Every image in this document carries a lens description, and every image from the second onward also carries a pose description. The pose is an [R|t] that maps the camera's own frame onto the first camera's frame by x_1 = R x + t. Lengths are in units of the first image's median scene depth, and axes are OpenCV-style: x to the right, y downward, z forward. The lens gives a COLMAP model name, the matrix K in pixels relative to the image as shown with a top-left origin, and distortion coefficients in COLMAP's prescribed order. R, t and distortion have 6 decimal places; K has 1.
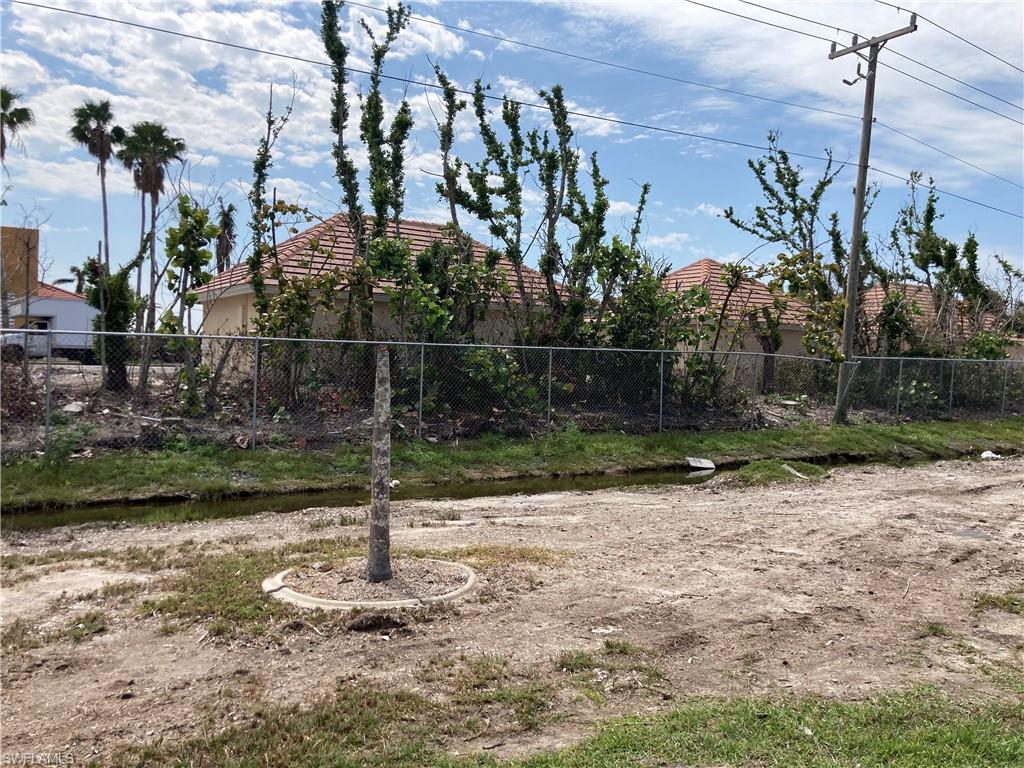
lens RADIAL K [[838.9, 0, 506.7], [0, 838.9, 386.5], [0, 0, 1]] dist [0.027813, -0.036154]
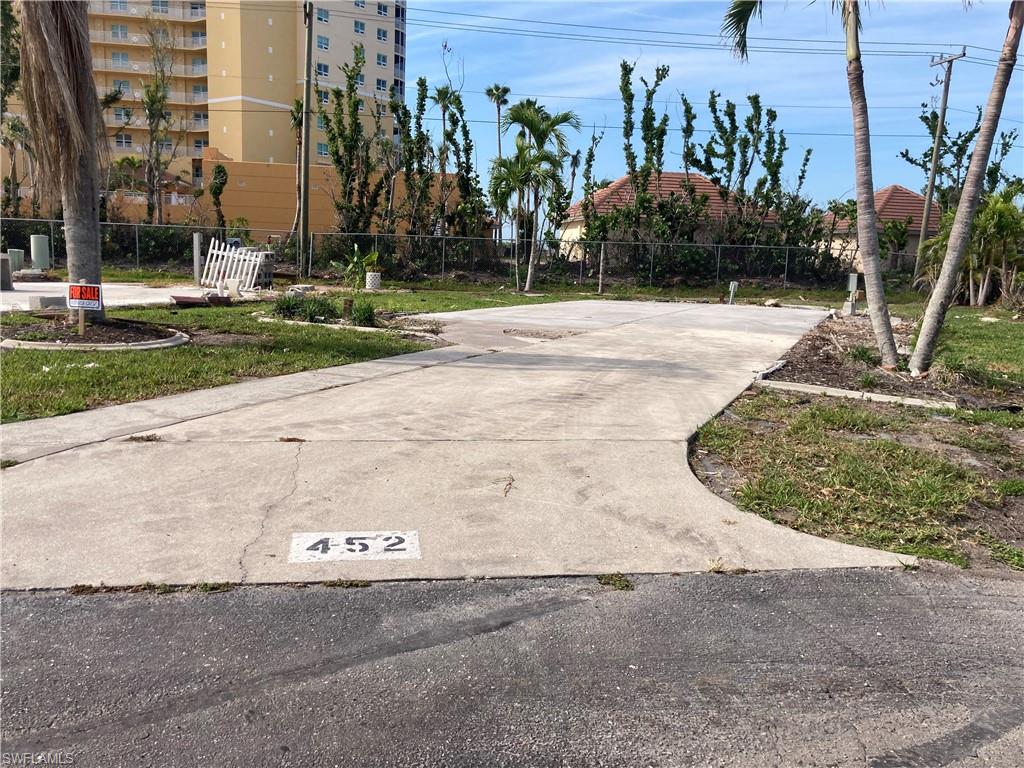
lens RADIAL K [[838.9, 0, 501.9], [0, 838.9, 379.3], [0, 0, 1]] dist [0.027813, -0.036154]
pose [[0.922353, 0.059697, -0.381708, 0.282069], [-0.021953, 0.994492, 0.102486, 0.063924], [0.385724, -0.086148, 0.918583, -0.880363]]
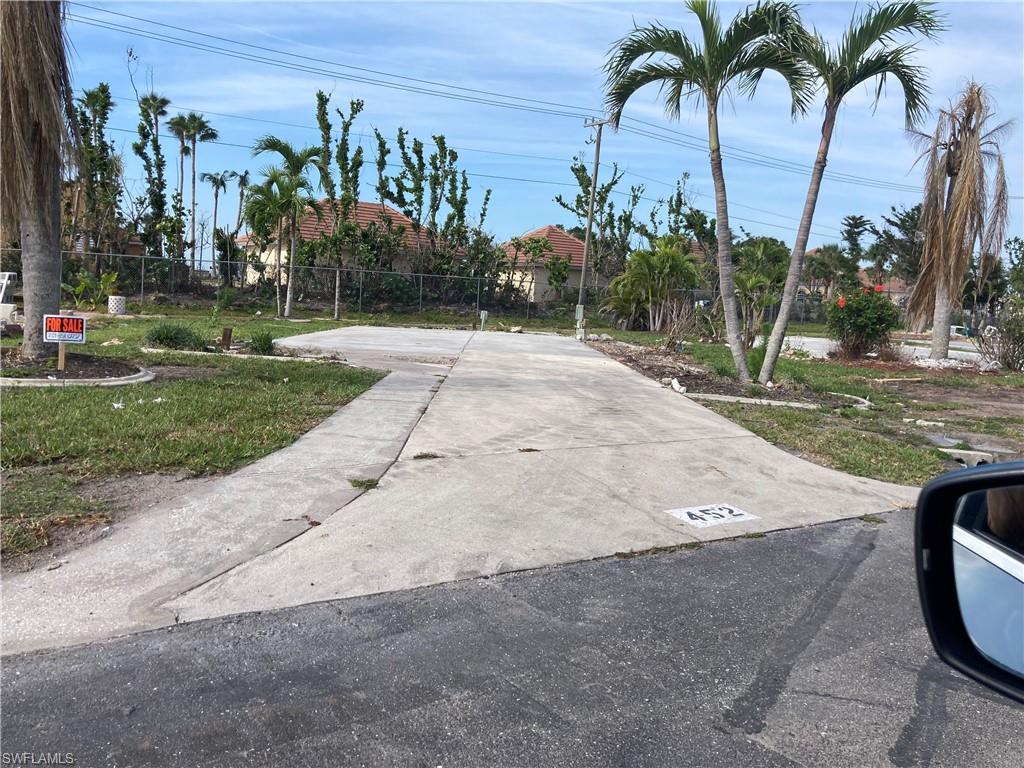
lens RADIAL K [[838.9, 0, 505.6], [0, 838.9, 382.1], [0, 0, 1]] dist [0.027813, -0.036154]
pose [[0.999268, 0.023638, 0.030072, 0.163849], [-0.025633, 0.997370, 0.067791, 0.063618], [-0.028390, -0.068512, 0.997246, -0.948986]]
